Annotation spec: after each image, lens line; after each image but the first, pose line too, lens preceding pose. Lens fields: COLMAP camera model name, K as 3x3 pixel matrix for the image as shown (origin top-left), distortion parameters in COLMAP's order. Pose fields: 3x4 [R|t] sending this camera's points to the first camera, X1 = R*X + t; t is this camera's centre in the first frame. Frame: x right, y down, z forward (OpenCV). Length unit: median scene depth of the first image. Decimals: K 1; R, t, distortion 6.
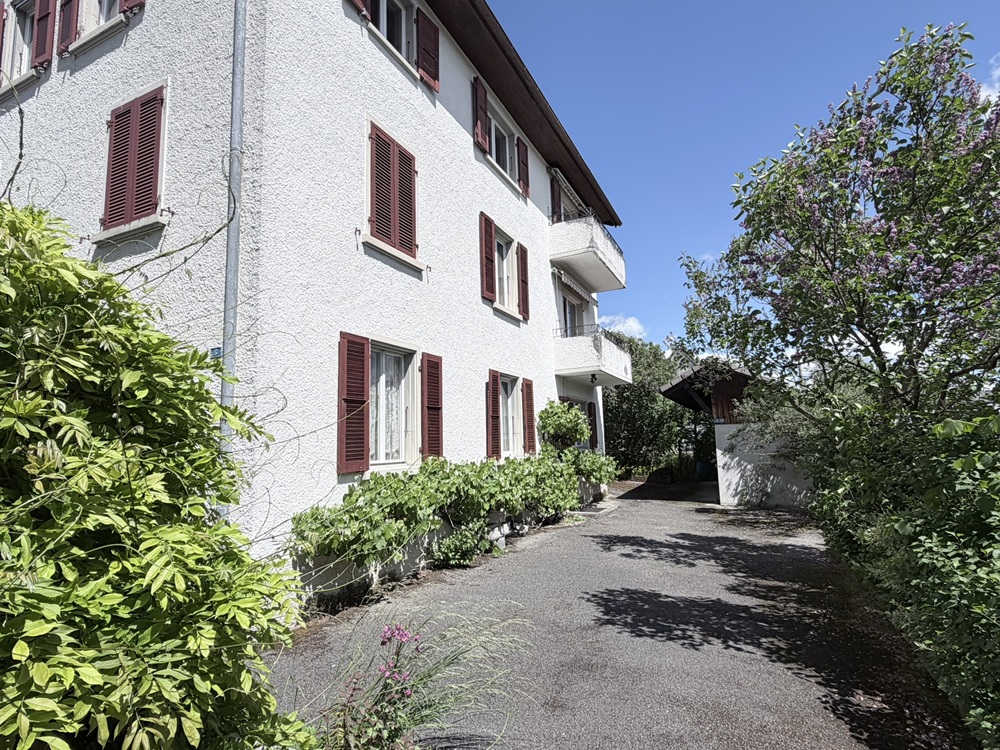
lens RADIAL K [[528.6, 0, 501.6], [0, 528.6, 376.9], [0, 0, 1]] dist [0.000873, 0.001799]
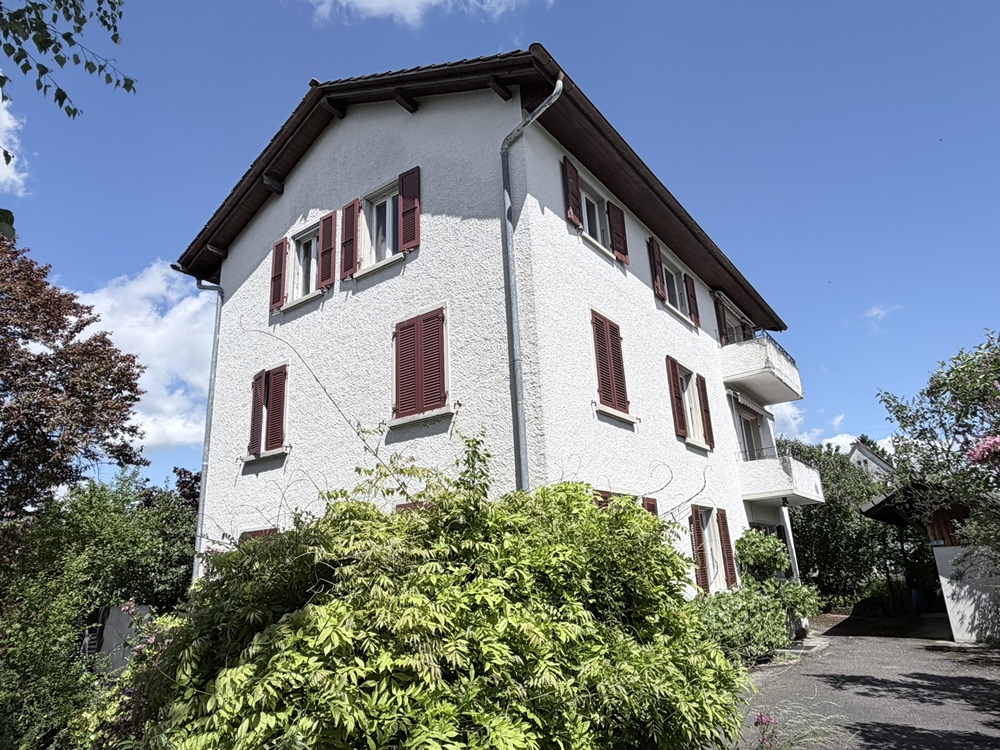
lens RADIAL K [[638.4, 0, 497.8], [0, 638.4, 378.7], [0, 0, 1]] dist [0.000030, 0.004648]
pose [[0.982005, -0.076321, -0.172745, -0.139112], [0.047612, 0.985208, -0.164617, -0.059926], [0.182754, 0.153430, 0.971113, -0.286553]]
